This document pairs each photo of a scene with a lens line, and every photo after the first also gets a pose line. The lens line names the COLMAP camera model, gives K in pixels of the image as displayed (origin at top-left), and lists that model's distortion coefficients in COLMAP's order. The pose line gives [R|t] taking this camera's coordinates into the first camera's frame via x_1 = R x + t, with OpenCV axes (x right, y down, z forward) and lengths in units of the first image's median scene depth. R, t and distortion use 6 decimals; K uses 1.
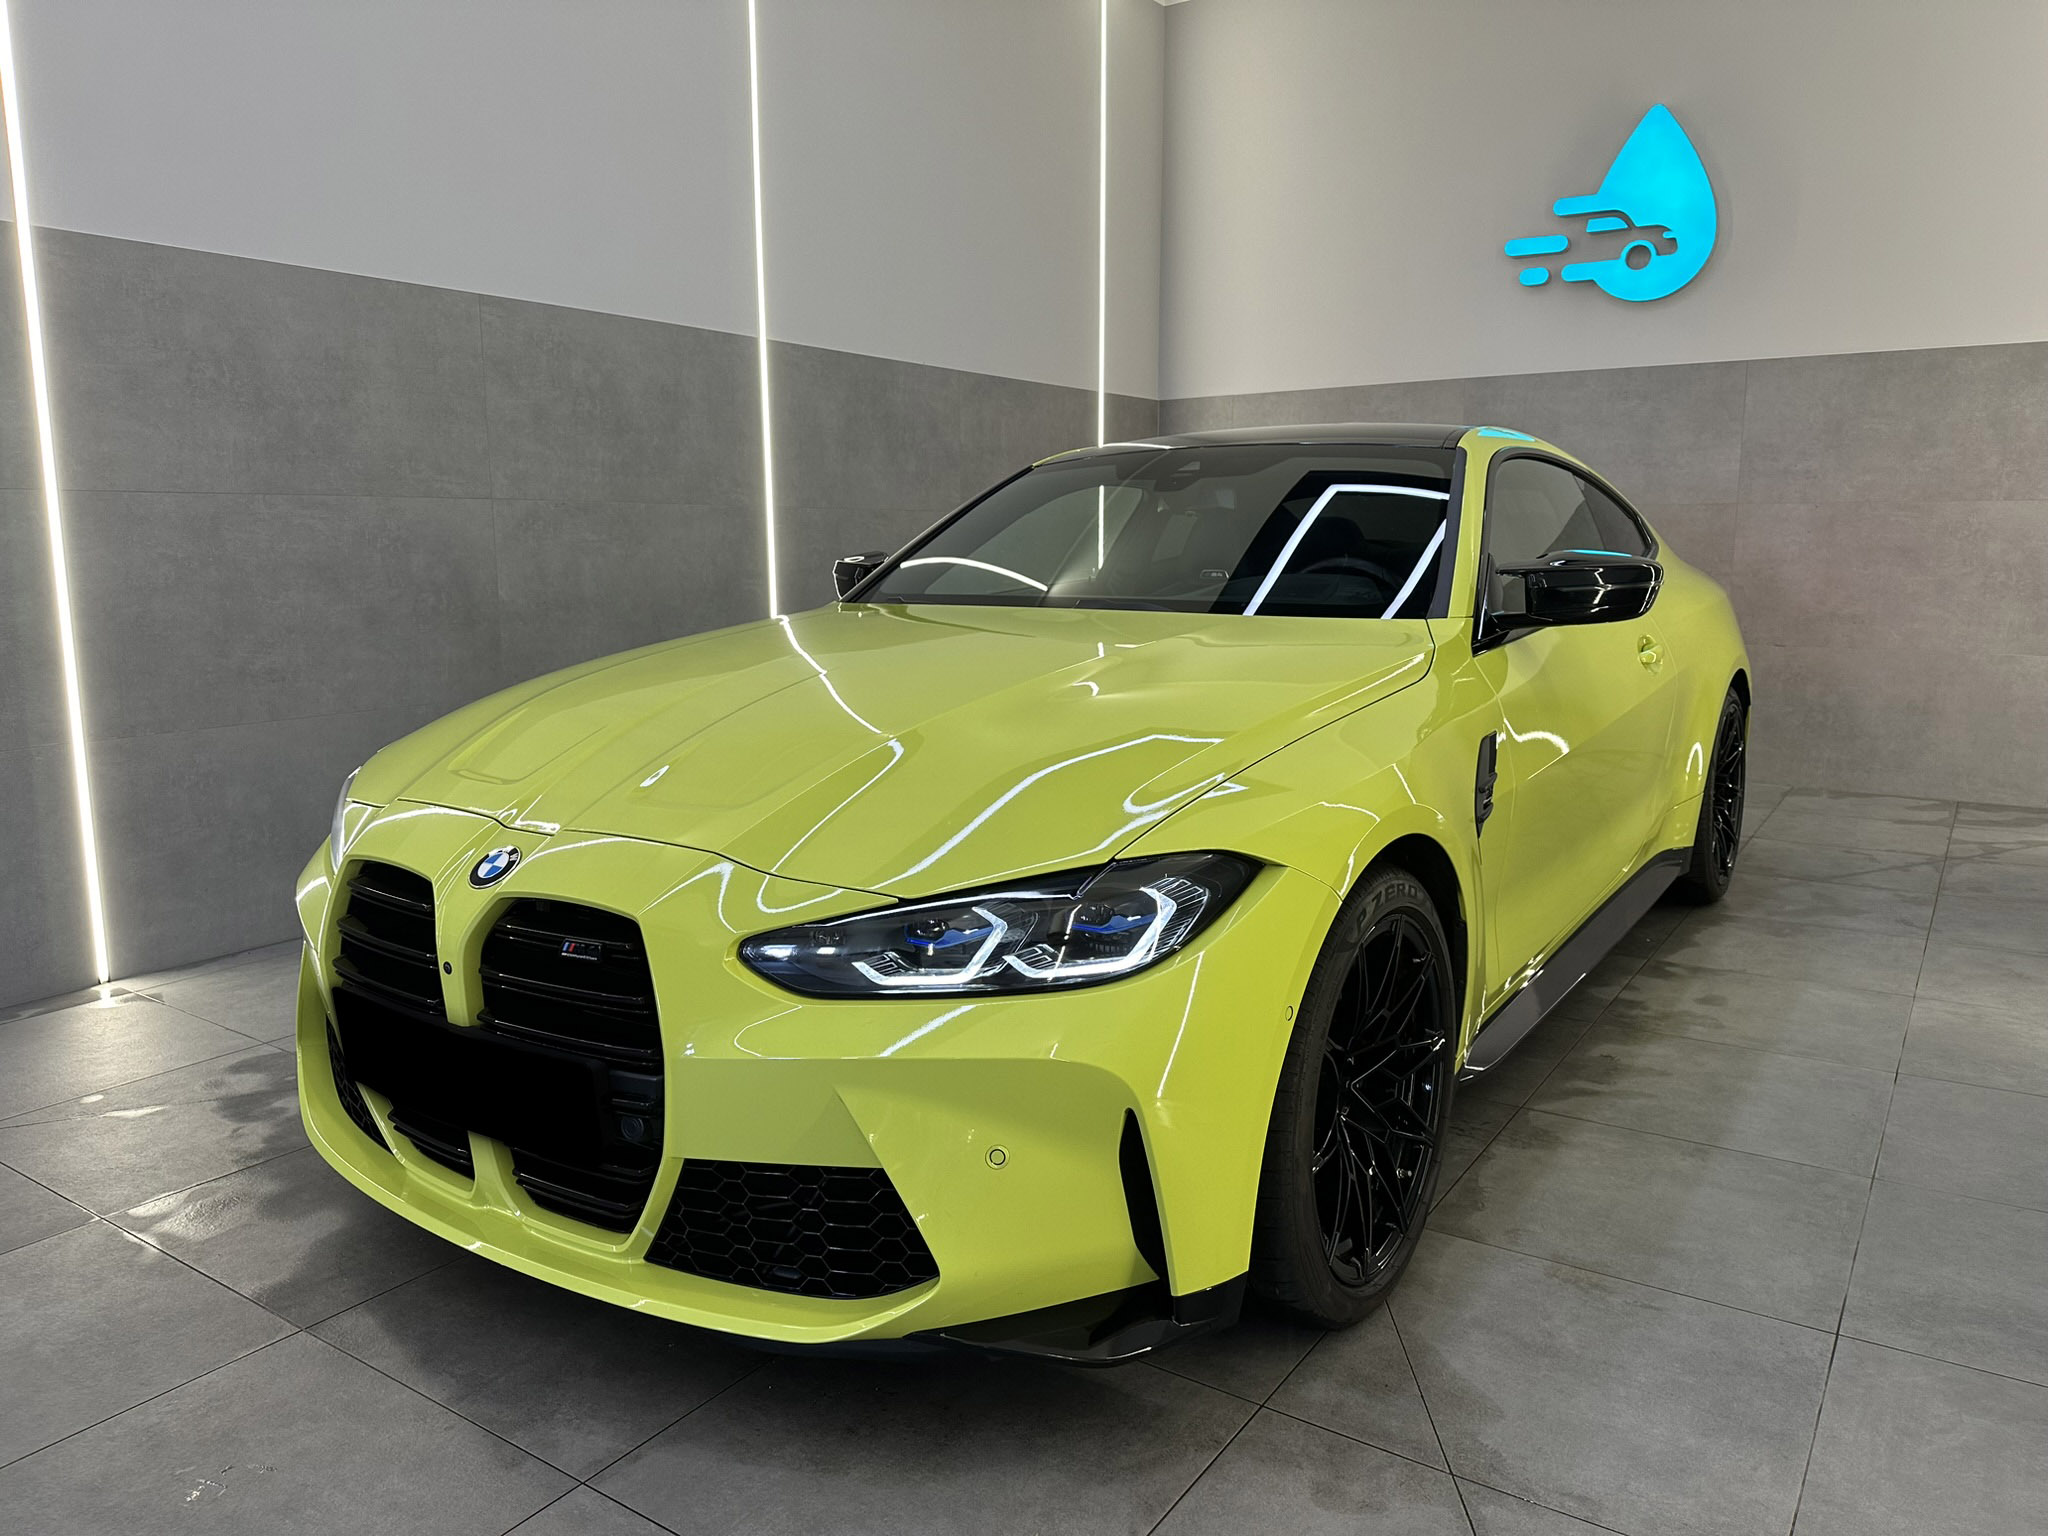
lens RADIAL K [[1450.4, 0, 1015.5], [0, 1450.4, 769.5], [0, 0, 1]] dist [-0.007864, 0.000519]
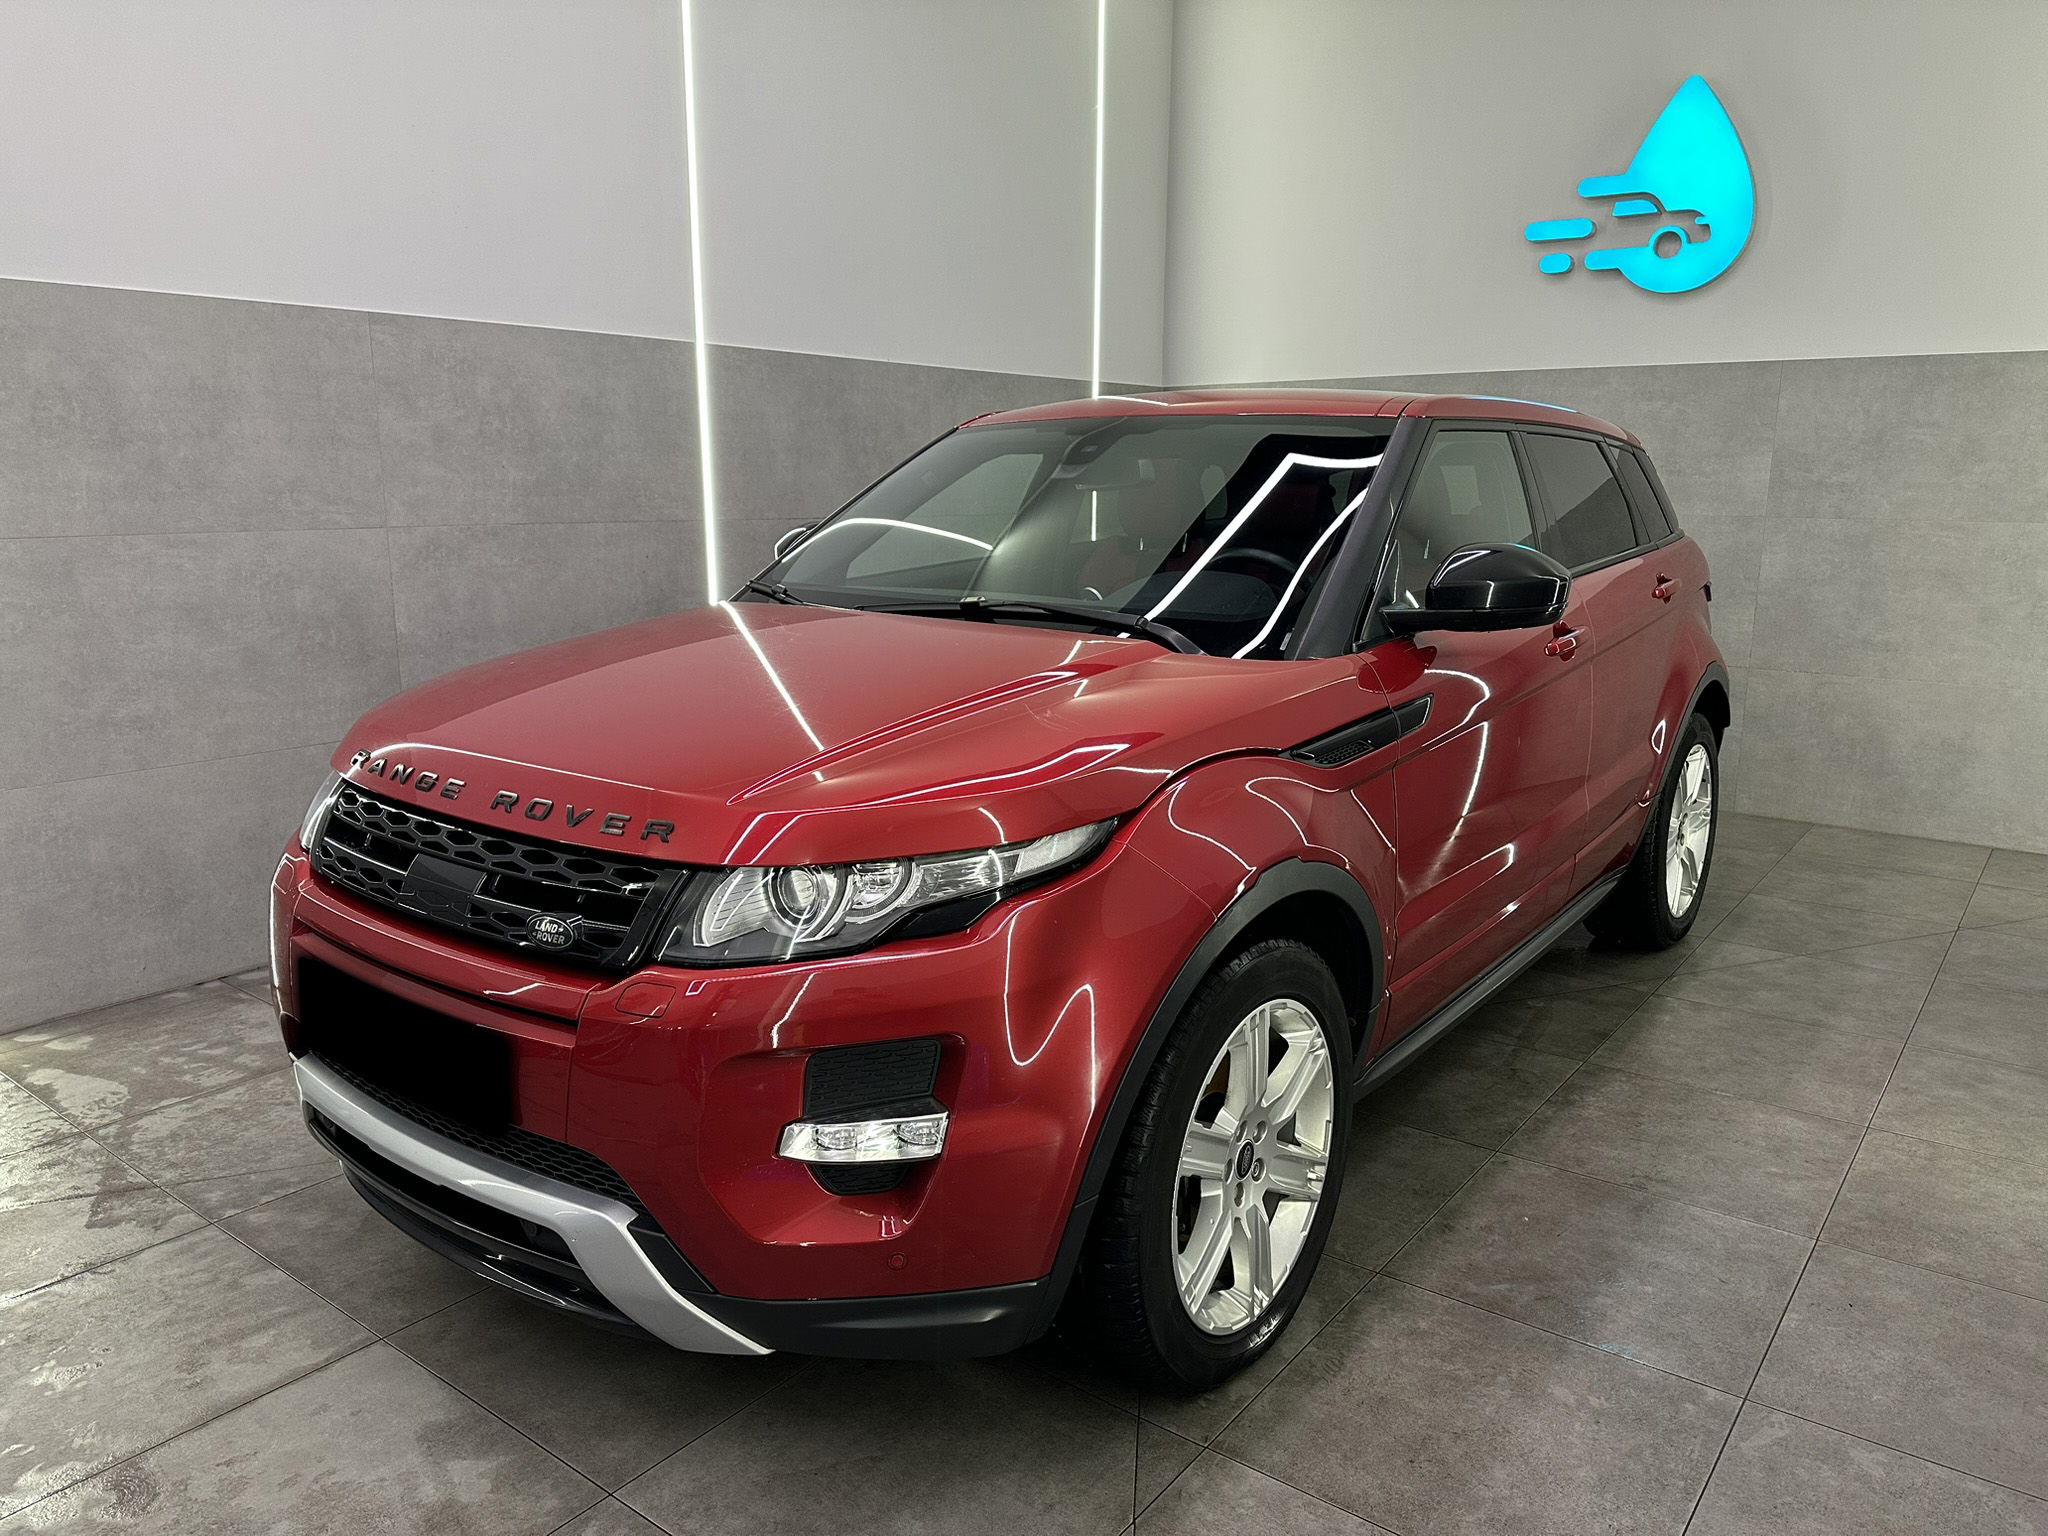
lens RADIAL K [[1450.4, 0, 1031.9], [0, 1450.4, 767.9], [0, 0, 1]] dist [-0.007864, 0.000519]
pose [[0.998368, 0.020299, -0.053378, 0.097709], [-0.017830, 0.998767, 0.046331, -0.067675], [0.054252, -0.045303, 0.997499, 0.054876]]
